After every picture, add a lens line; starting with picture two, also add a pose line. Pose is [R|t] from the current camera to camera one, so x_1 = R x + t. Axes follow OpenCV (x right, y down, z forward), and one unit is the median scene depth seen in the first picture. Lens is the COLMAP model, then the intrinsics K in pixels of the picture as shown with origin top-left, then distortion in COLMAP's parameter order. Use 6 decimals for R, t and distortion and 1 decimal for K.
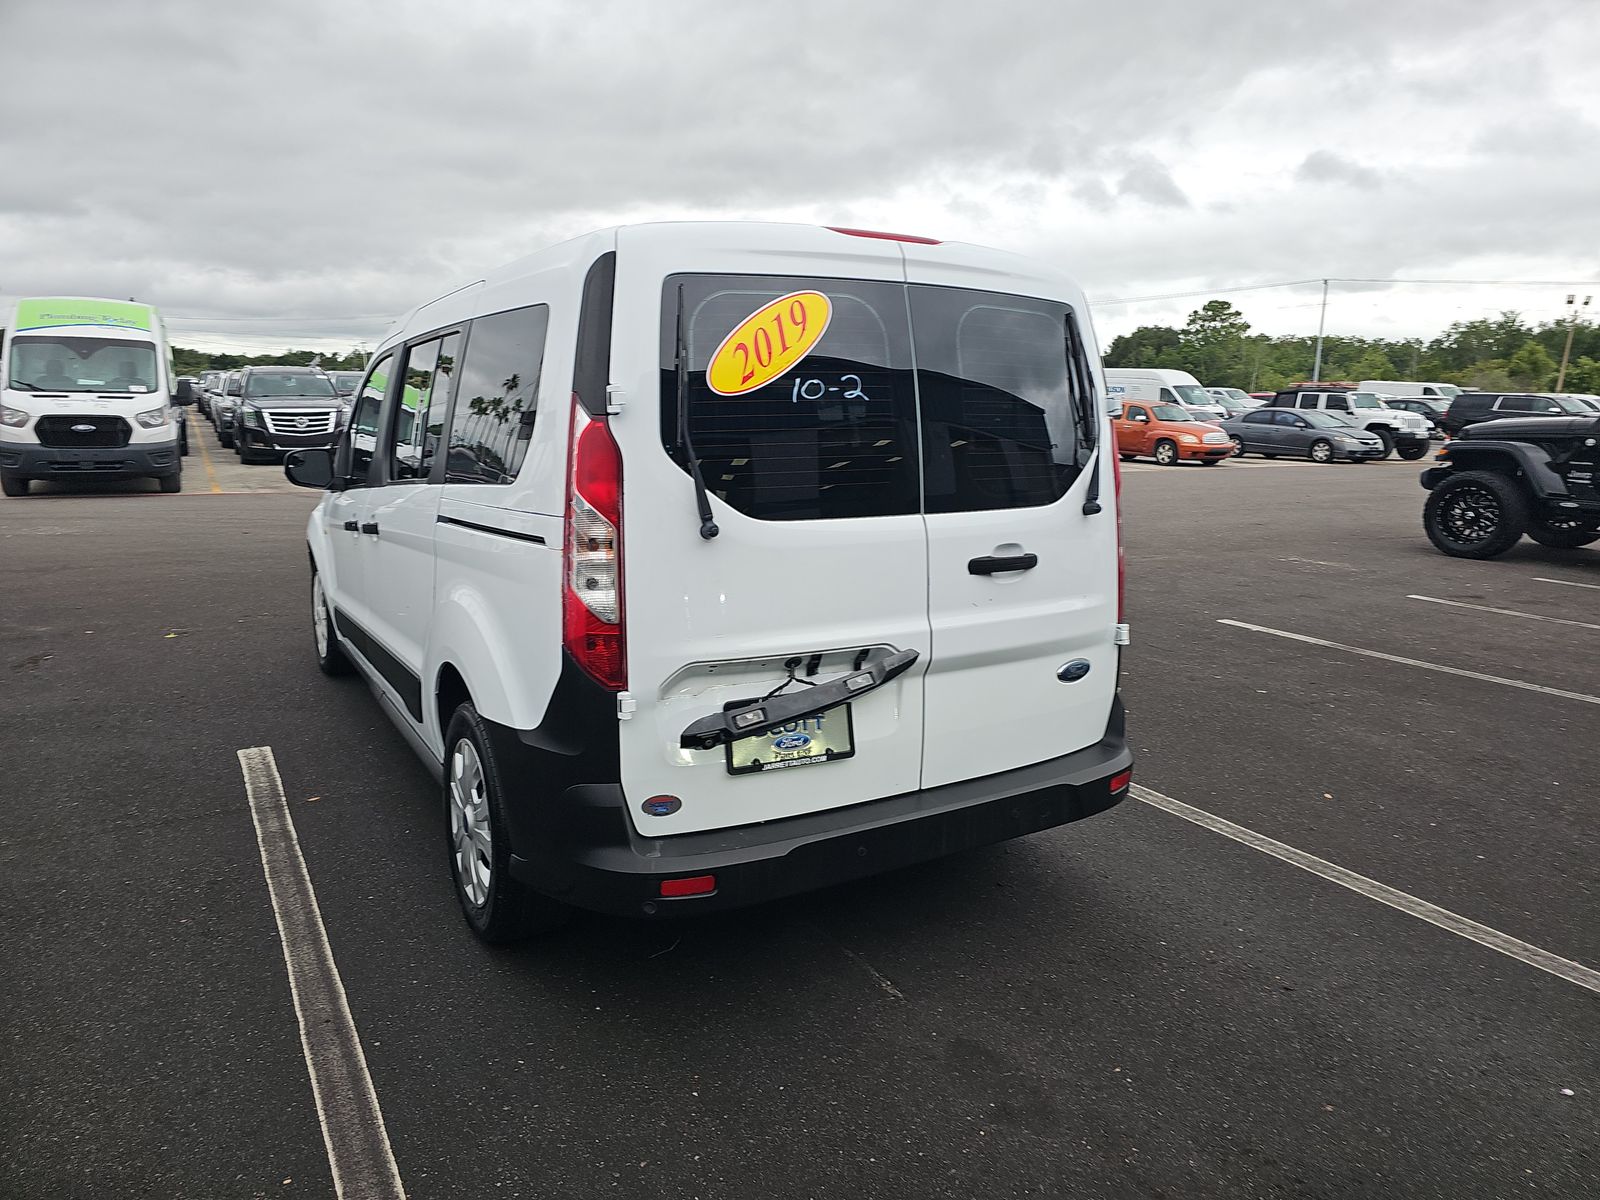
lens RADIAL K [[1066.3, 0, 800.0], [0, 1066.3, 600.0], [0, 0, 1]] dist [0.022621, 0.000047]
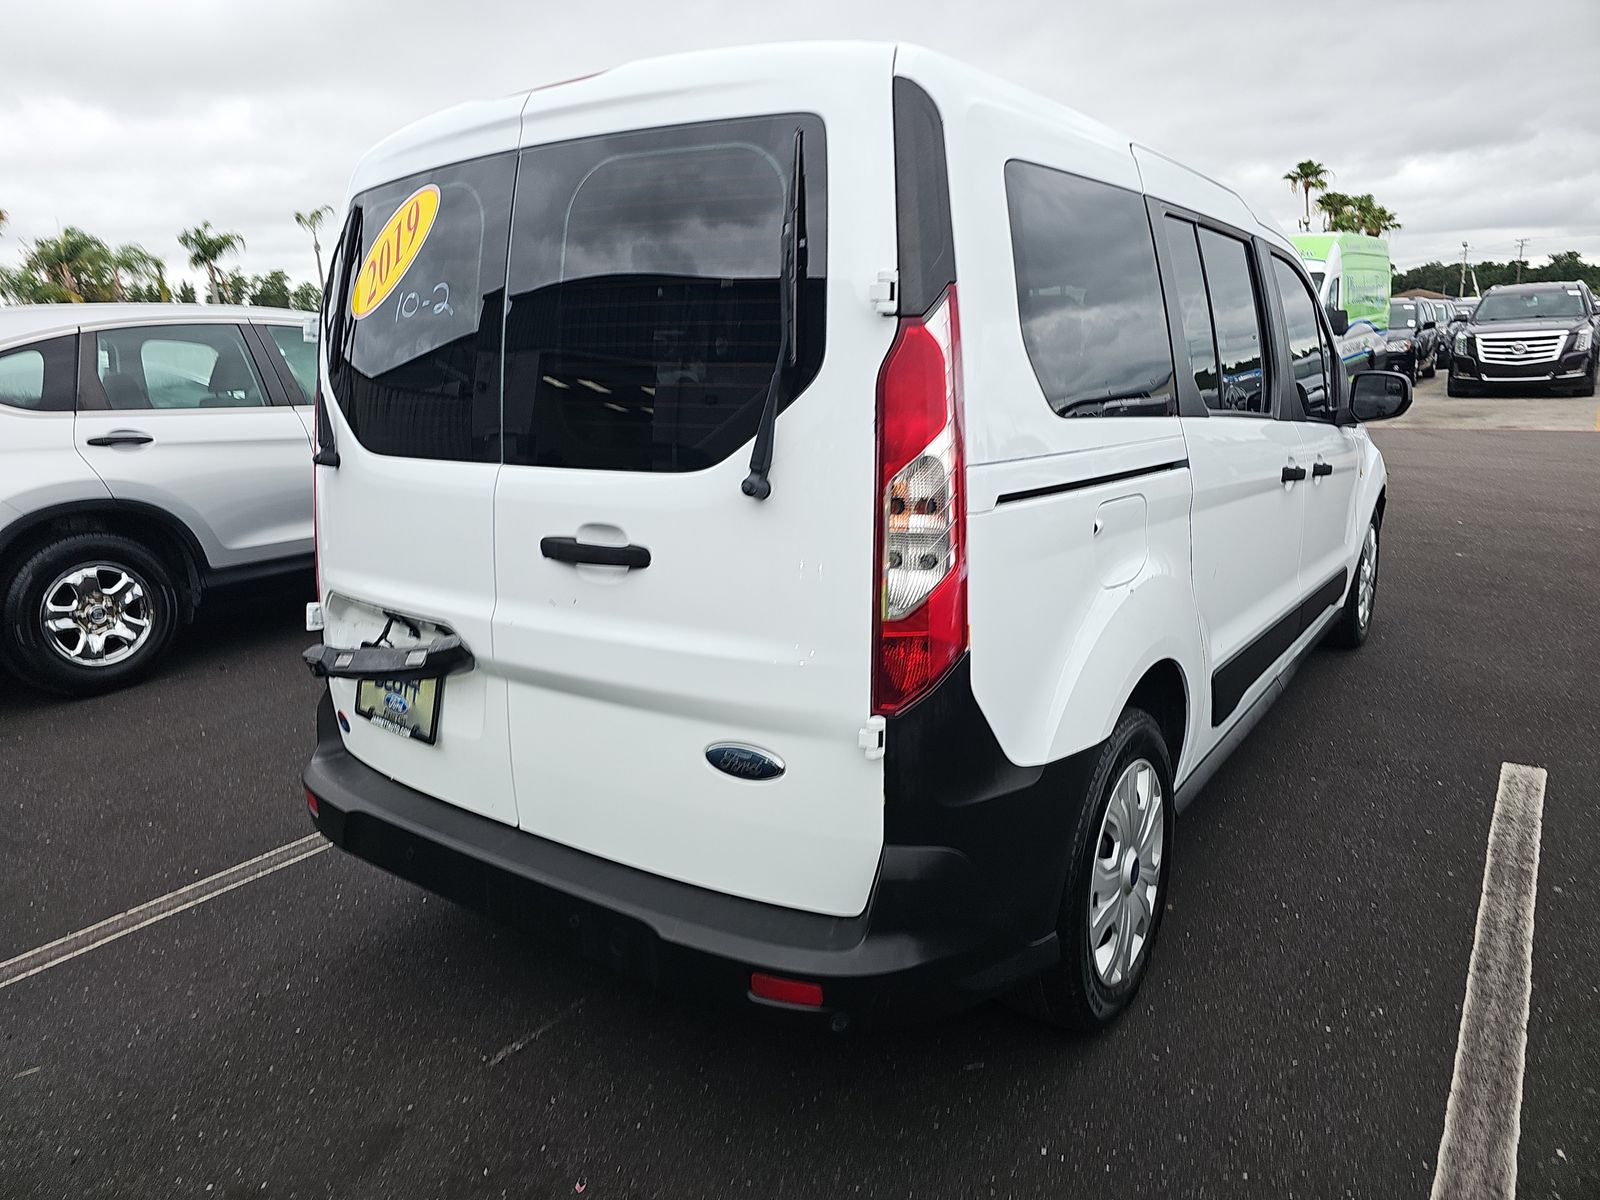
lens RADIAL K [[1071.1, 0, 770.0], [0, 1071.1, 571.0], [0, 0, 1]] dist [0.004457, -0.001629]
pose [[0.395385, 0.168005, -0.903020, 0.908979], [-0.134233, 0.983144, 0.124138, -0.130334], [0.908654, 0.072133, 0.411272, 0.899835]]
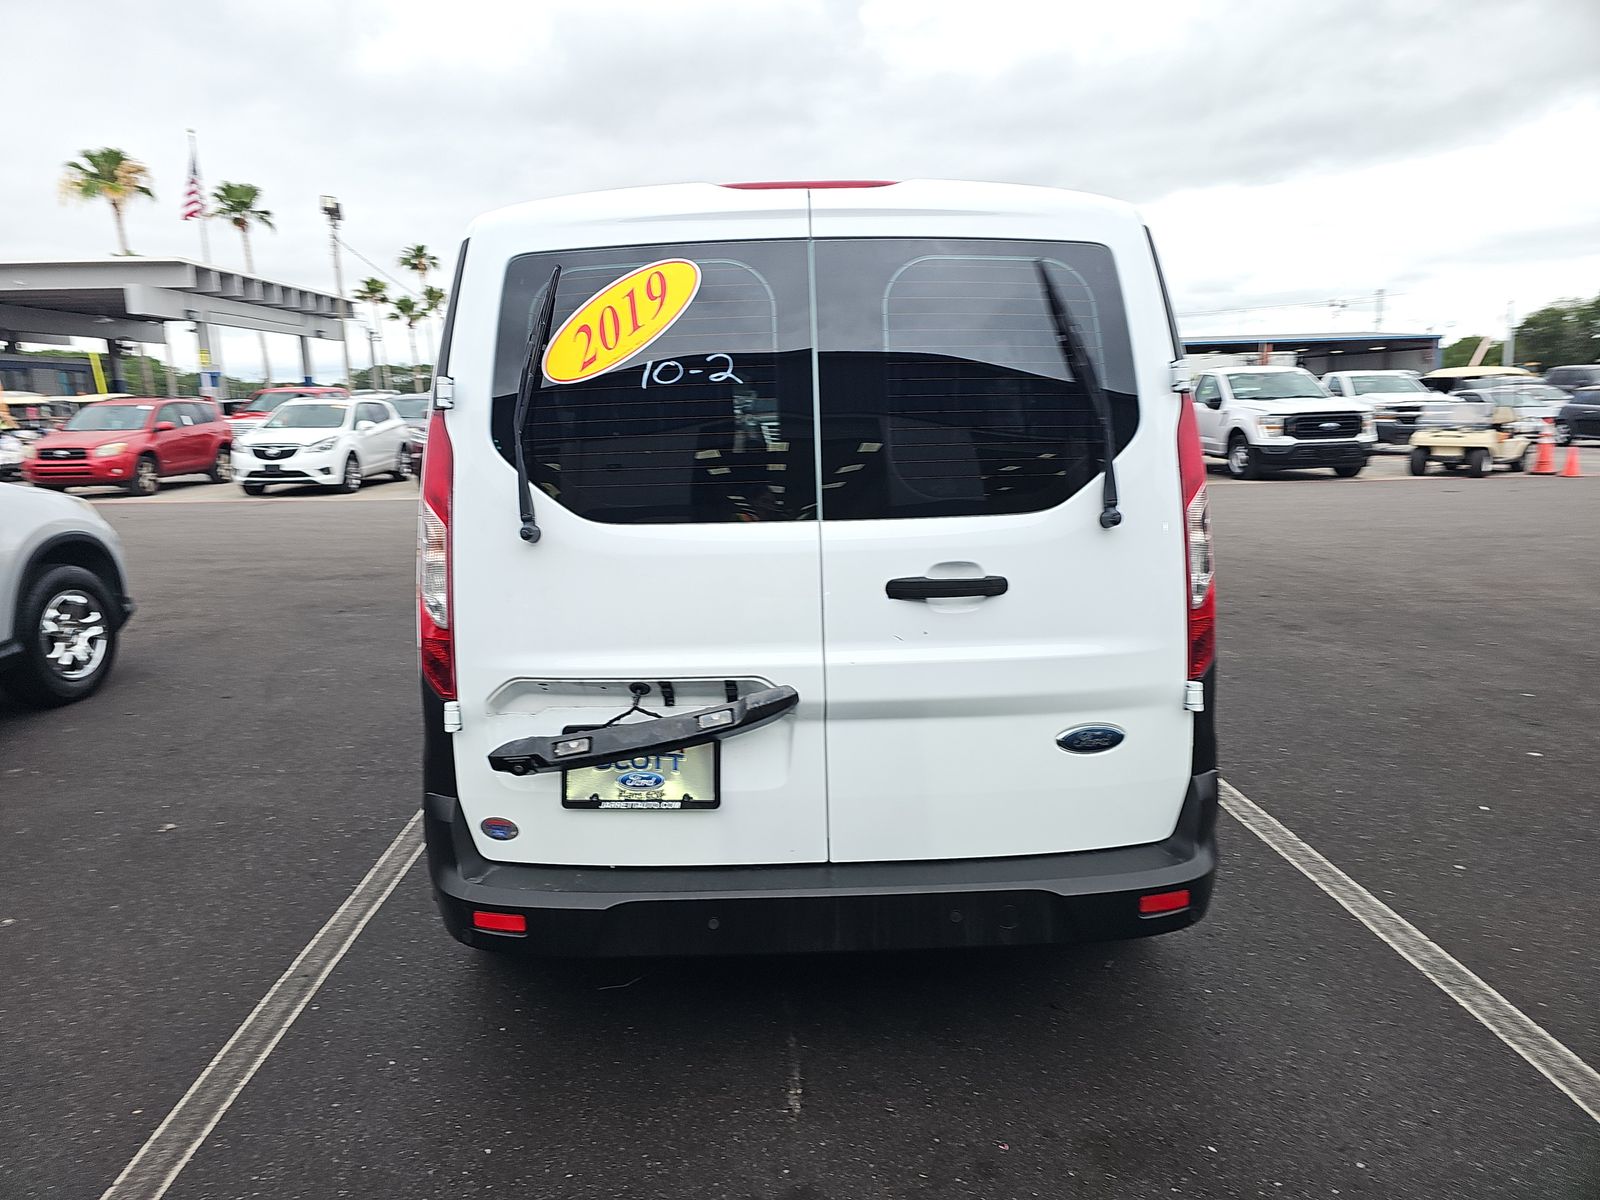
lens RADIAL K [[1071.1, 0, 770.0], [0, 1071.1, 571.0], [0, 0, 1]] dist [0.004457, -0.001629]
pose [[0.865504, 0.042401, -0.499104, 0.505697], [-0.058764, 0.998125, -0.017109, -0.027184], [0.497443, 0.044137, 0.866373, 0.291811]]
